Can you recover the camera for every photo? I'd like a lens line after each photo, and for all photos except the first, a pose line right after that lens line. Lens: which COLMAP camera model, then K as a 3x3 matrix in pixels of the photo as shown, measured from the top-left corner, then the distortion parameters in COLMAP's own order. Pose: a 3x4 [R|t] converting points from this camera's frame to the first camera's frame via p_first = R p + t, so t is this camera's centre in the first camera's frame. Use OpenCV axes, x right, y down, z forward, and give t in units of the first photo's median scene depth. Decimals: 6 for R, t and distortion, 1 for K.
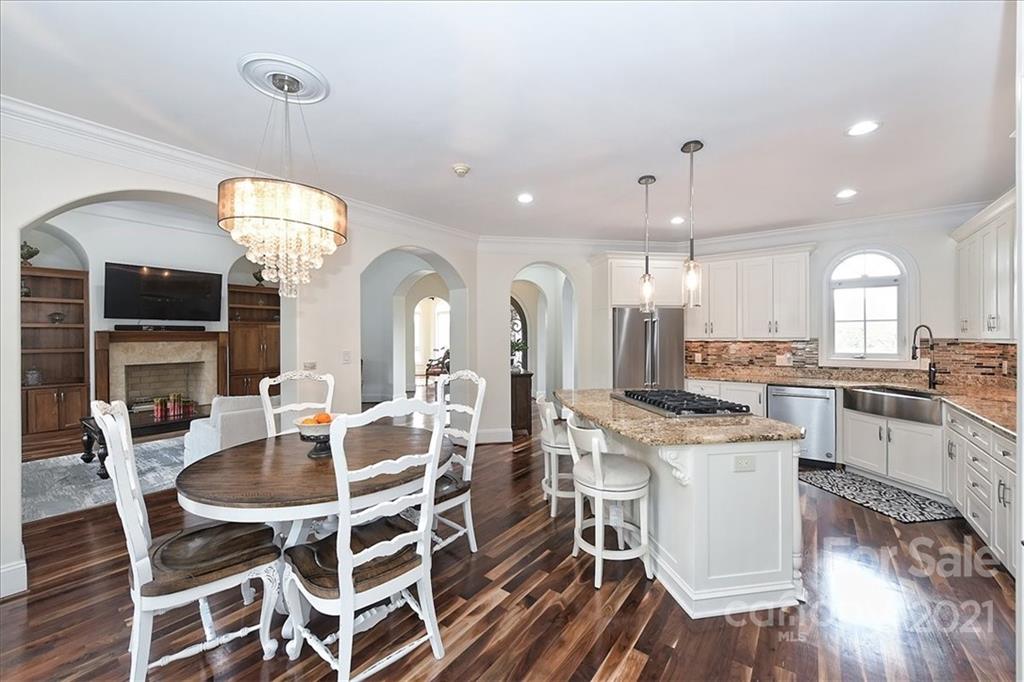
lens RADIAL K [[402.1, 0, 512.6], [0, 402.1, 337.6], [0, 0, 1]] dist [-0.000674, -0.000978]
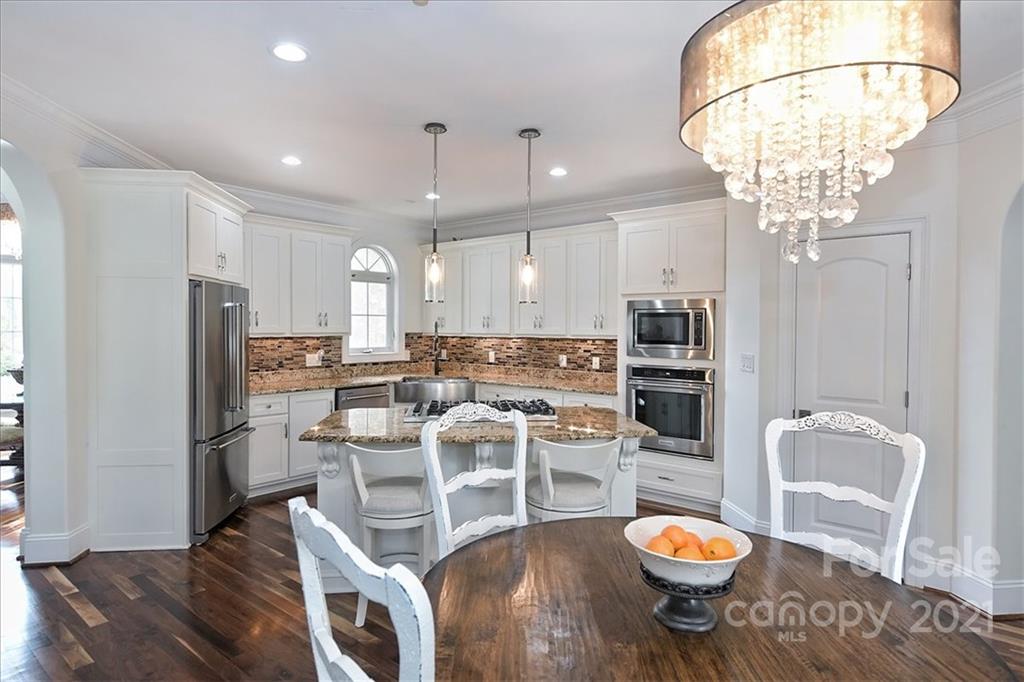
lens RADIAL K [[577.1, 0, 512.0], [0, 577.1, 341.0], [0, 0, 1]] dist [-0.001318, -0.001323]
pose [[0.046397, -0.022173, 0.998677, -0.530352], [-0.002371, 0.999748, 0.022307, -0.010577], [-0.998920, -0.003403, 0.046333, 0.569288]]
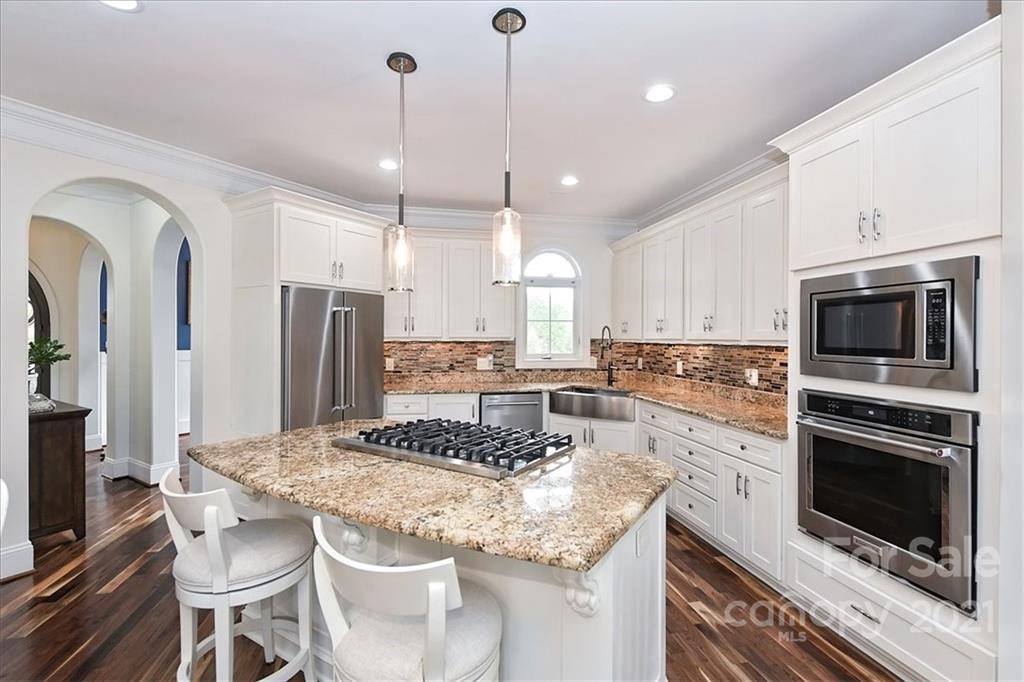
lens RADIAL K [[466.7, 0, 511.0], [0, 466.7, 338.7], [0, 0, 1]] dist [0.002176, -0.000949]
pose [[0.659690, 0.003297, 0.751531, -0.047202], [-0.004145, 0.999991, -0.000748, 0.003235], [-0.751527, -0.002622, 0.659698, 0.311916]]
